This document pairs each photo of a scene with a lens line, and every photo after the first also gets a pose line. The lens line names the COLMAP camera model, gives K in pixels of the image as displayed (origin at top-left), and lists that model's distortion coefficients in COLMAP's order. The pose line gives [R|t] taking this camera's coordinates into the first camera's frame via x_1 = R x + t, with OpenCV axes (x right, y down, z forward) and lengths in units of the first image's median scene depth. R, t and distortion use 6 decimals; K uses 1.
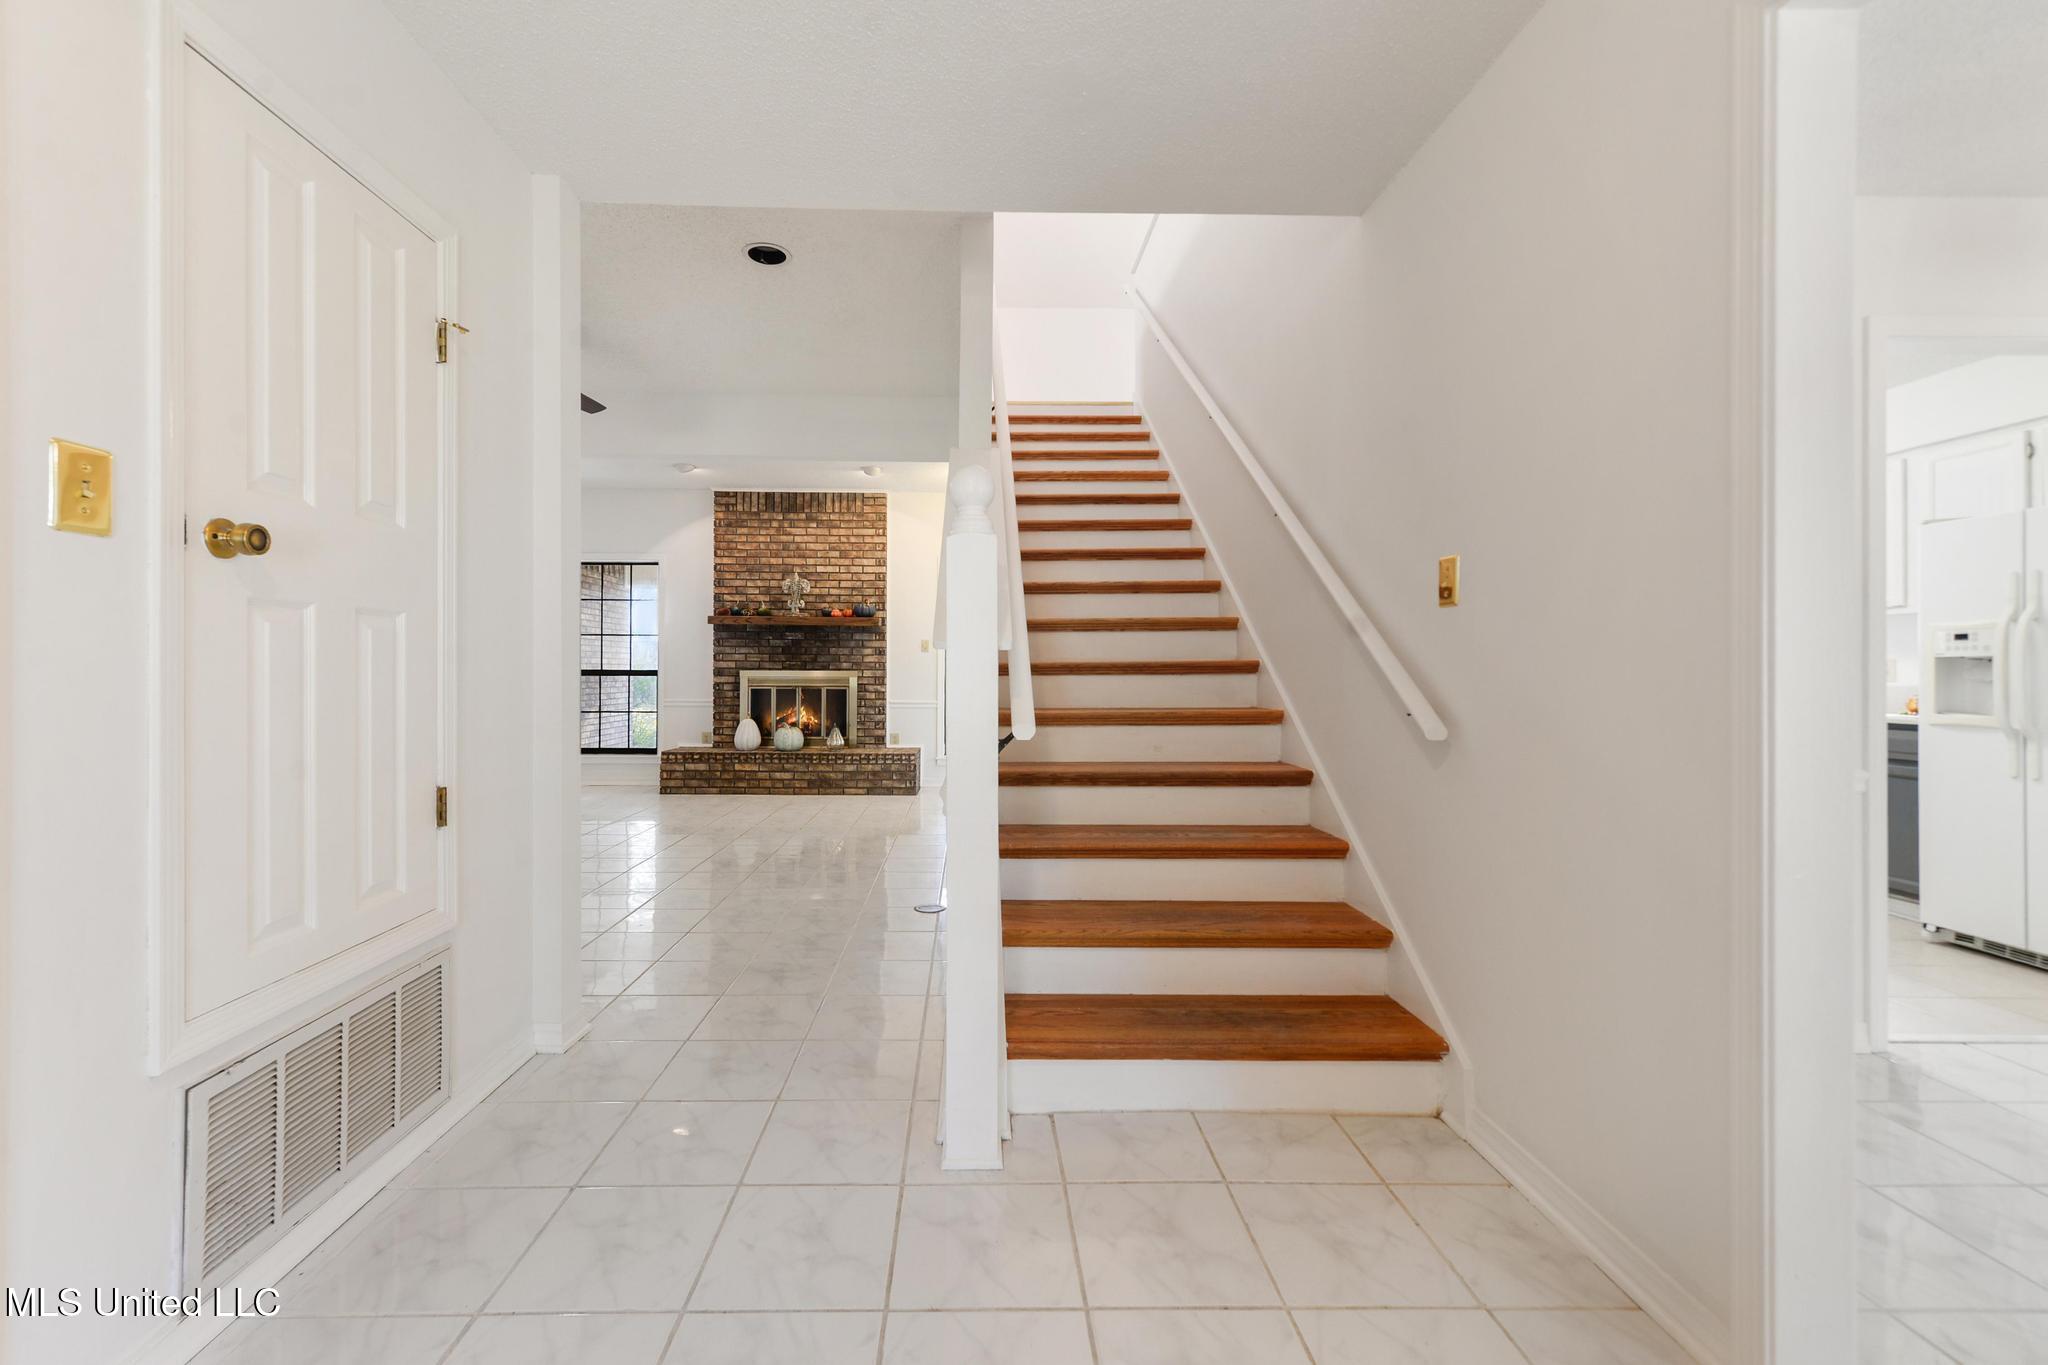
lens RADIAL K [[824.2, 0, 1012.7], [0, 824.2, 664.8], [0, 0, 1]] dist [0.008516, -0.001186]
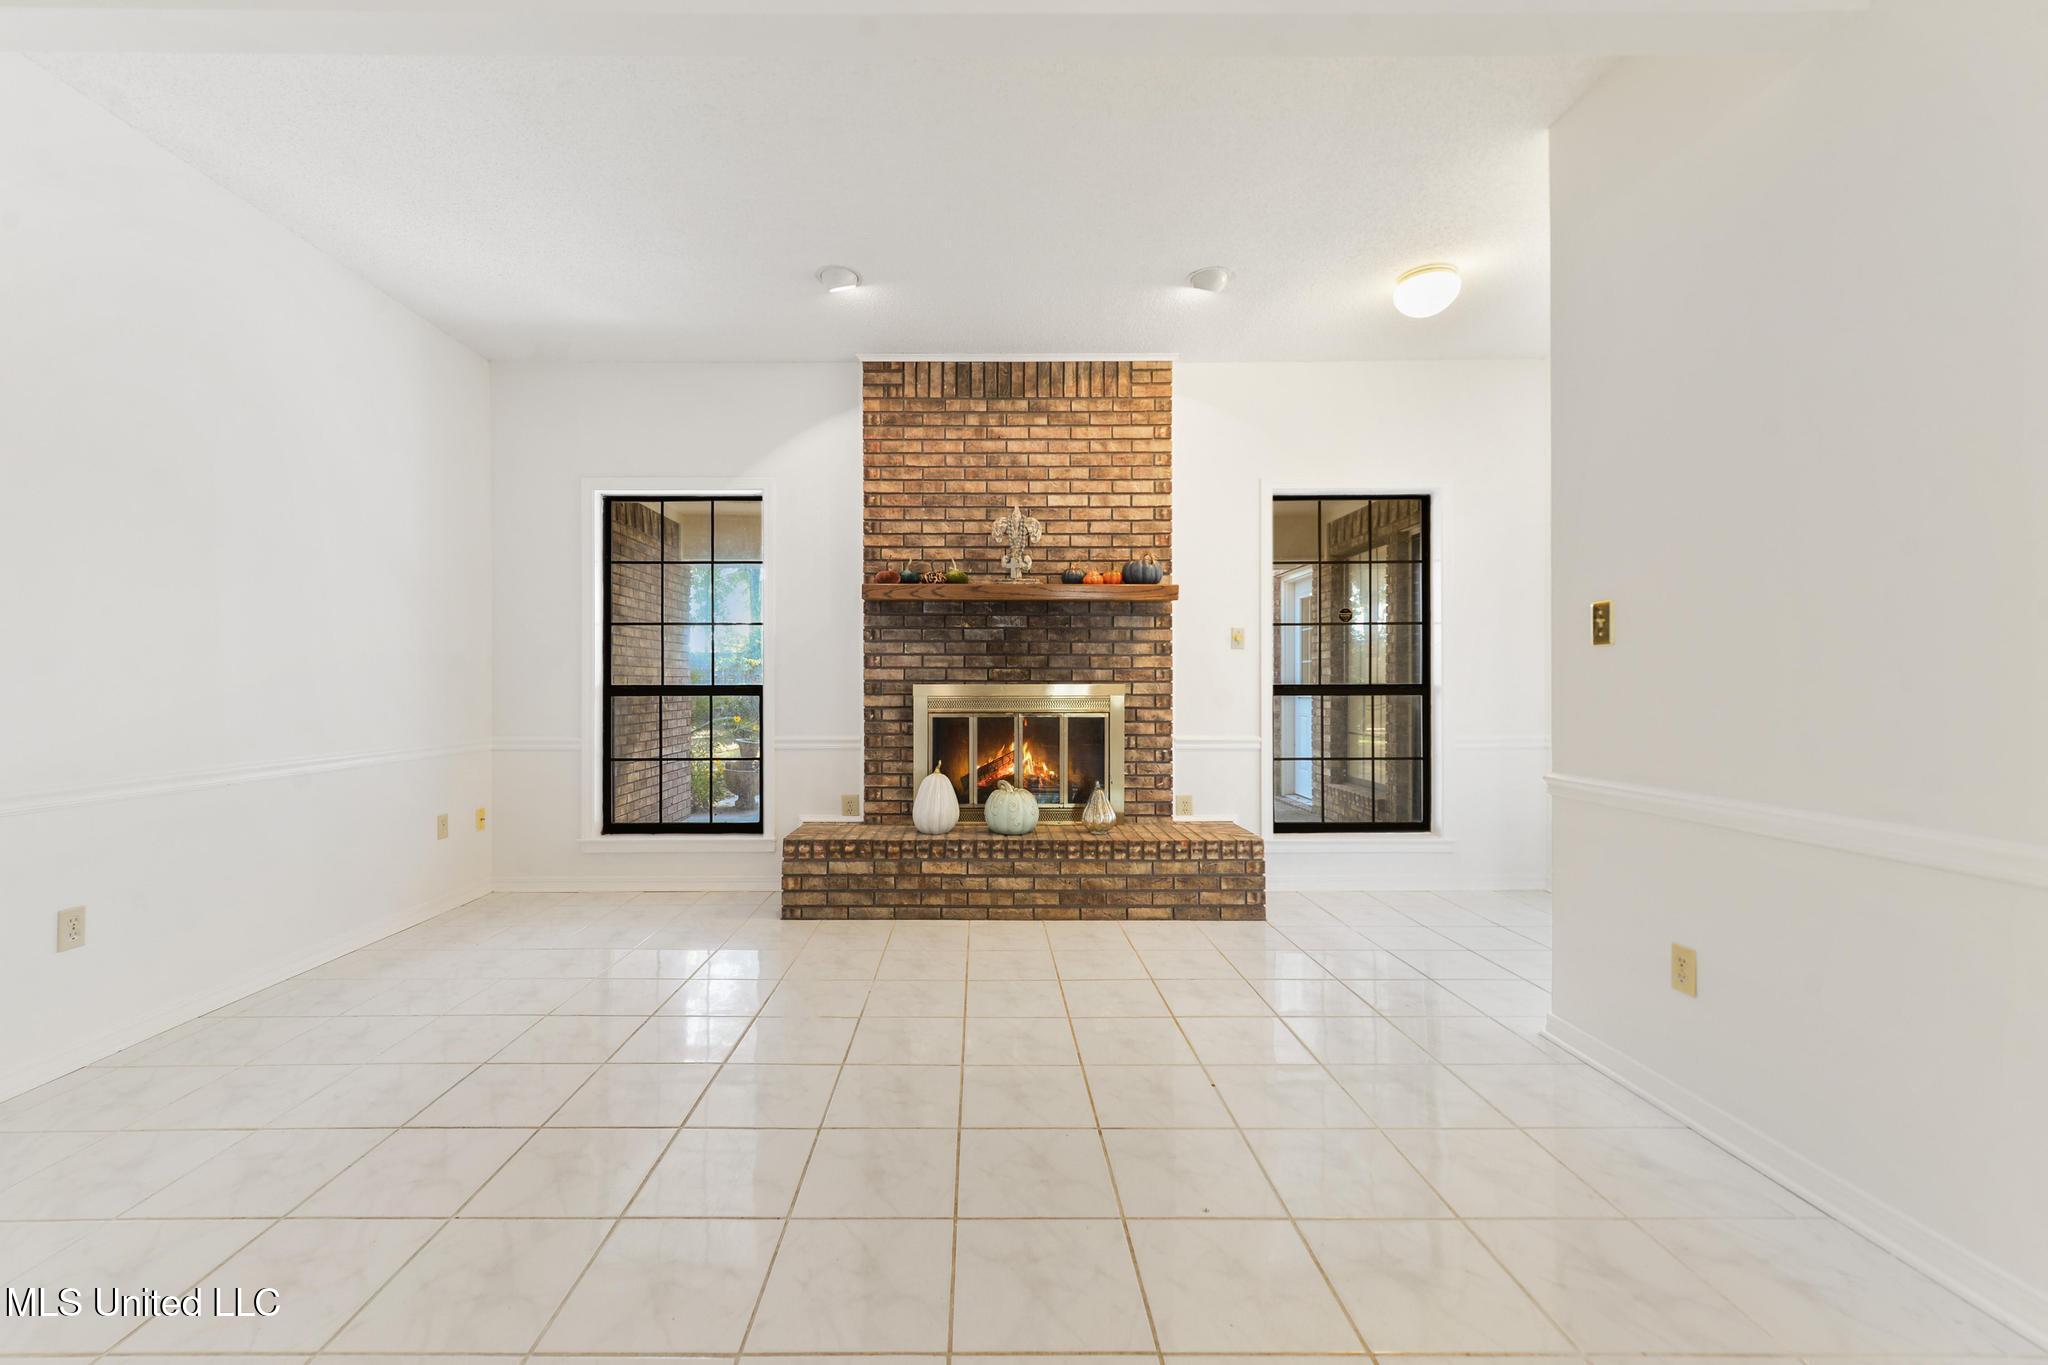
lens RADIAL K [[824.2, 0, 1033.3], [0, 824.2, 688.3], [0, 0, 1]] dist [0.008516, -0.001186]
pose [[0.999797, -0.006814, -0.018977, -0.238222], [0.007067, 0.999887, 0.013276, 0.002547], [0.018884, -0.013408, 0.999732, 0.444864]]
